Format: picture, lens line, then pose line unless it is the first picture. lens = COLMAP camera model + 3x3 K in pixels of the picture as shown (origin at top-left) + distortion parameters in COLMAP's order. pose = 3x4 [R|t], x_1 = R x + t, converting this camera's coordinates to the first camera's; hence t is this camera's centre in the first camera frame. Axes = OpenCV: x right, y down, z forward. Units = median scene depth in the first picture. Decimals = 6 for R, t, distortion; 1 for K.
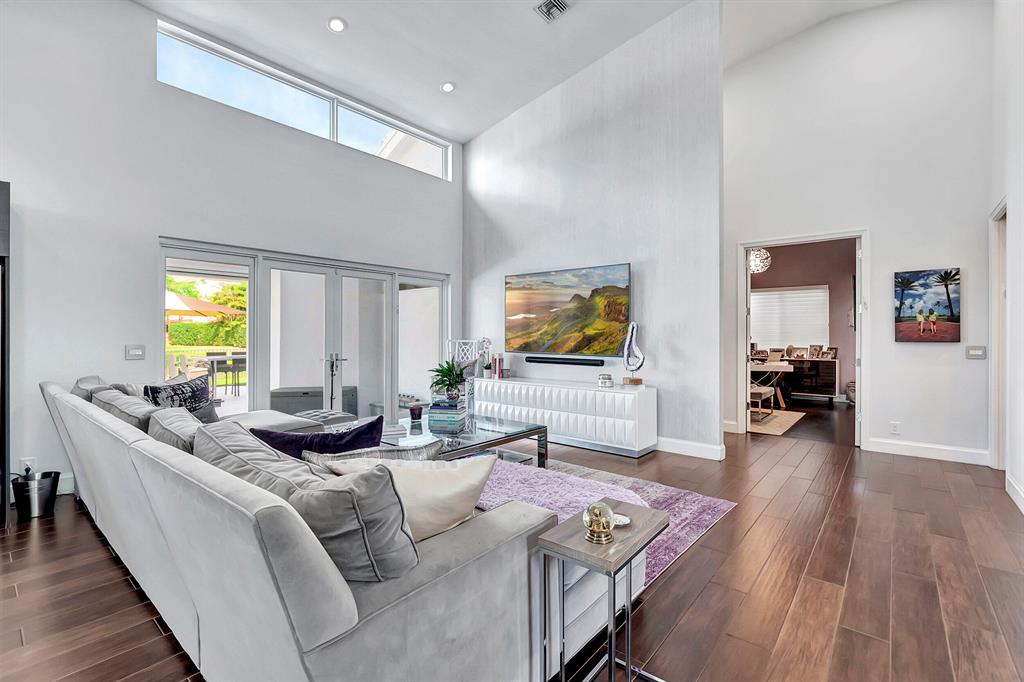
lens RADIAL K [[462.2, 0, 506.7], [0, 462.2, 340.1], [0, 0, 1]] dist [-0.000305, -0.001109]
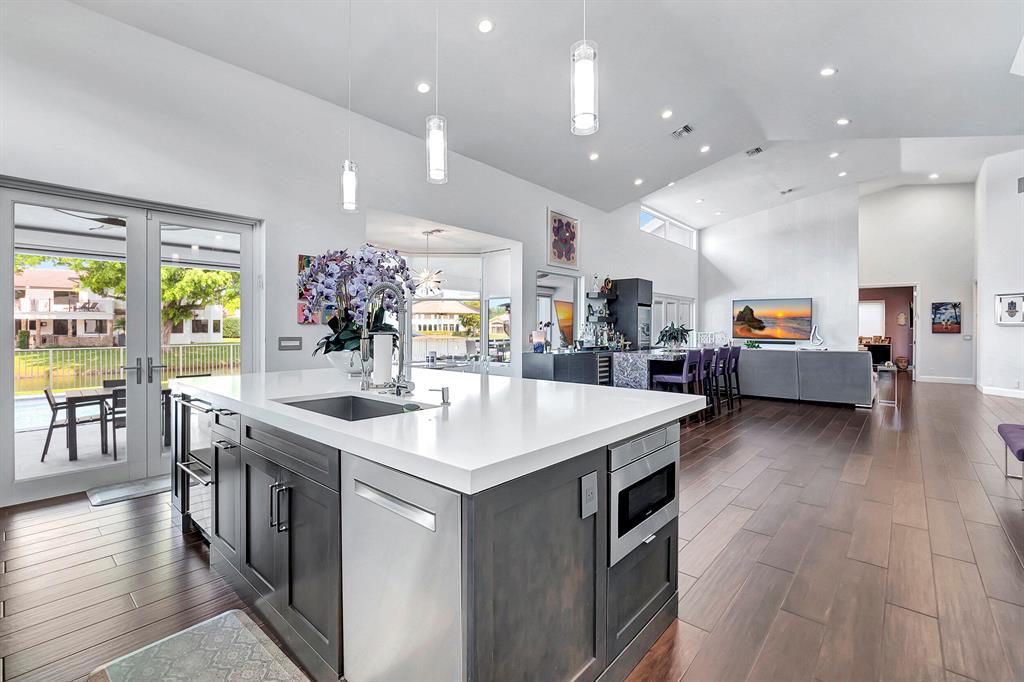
lens RADIAL K [[462.2, 0, 515.0], [0, 462.2, 333.9], [0, 0, 1]] dist [-0.000305, -0.001109]
pose [[0.999342, -0.000062, -0.036267, -1.150959], [0.000343, 0.999970, 0.007726, -0.011397], [0.036265, -0.007734, 0.999312, -1.372472]]
